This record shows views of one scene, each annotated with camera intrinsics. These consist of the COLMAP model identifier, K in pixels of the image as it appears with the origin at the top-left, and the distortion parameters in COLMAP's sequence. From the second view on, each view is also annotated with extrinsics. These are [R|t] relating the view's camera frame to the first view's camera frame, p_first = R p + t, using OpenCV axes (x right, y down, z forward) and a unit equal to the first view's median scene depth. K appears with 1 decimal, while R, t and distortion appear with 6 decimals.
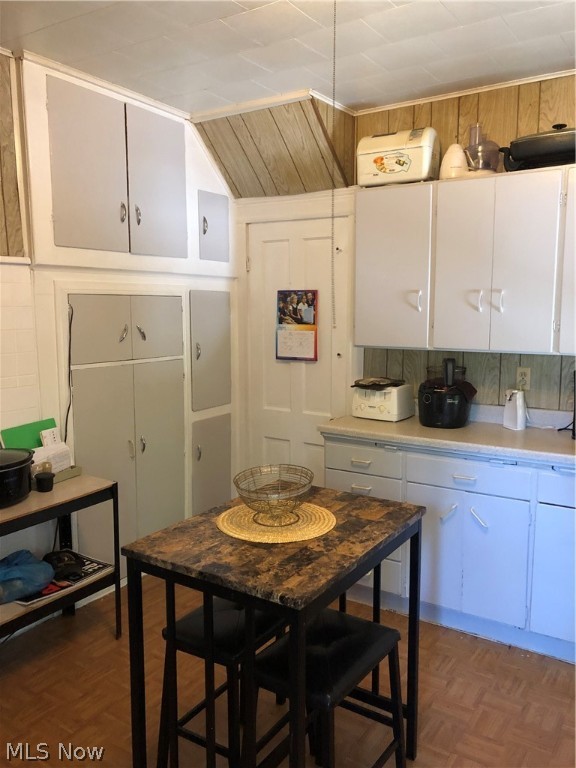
lens RADIAL K [[638.3, 0, 287.0], [0, 638.3, 382.4], [0, 0, 1]] dist [0.031955, -0.019766]
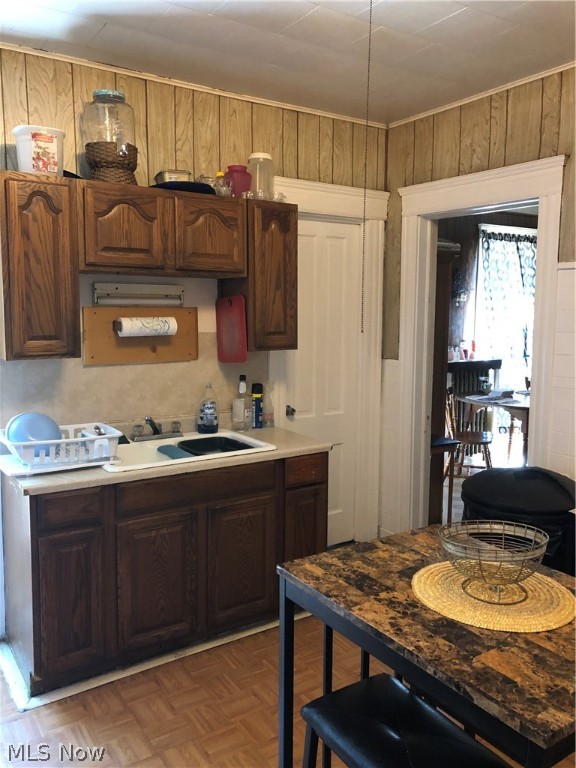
lens RADIAL K [[638.3, 0, 287.6], [0, 638.3, 383.0], [0, 0, 1]] dist [0.031955, -0.019766]
pose [[-0.399978, 0.107083, -0.910248, 0.839421], [-0.125667, 0.977364, 0.170199, -0.140997], [0.907869, 0.182464, -0.377467, 1.151087]]
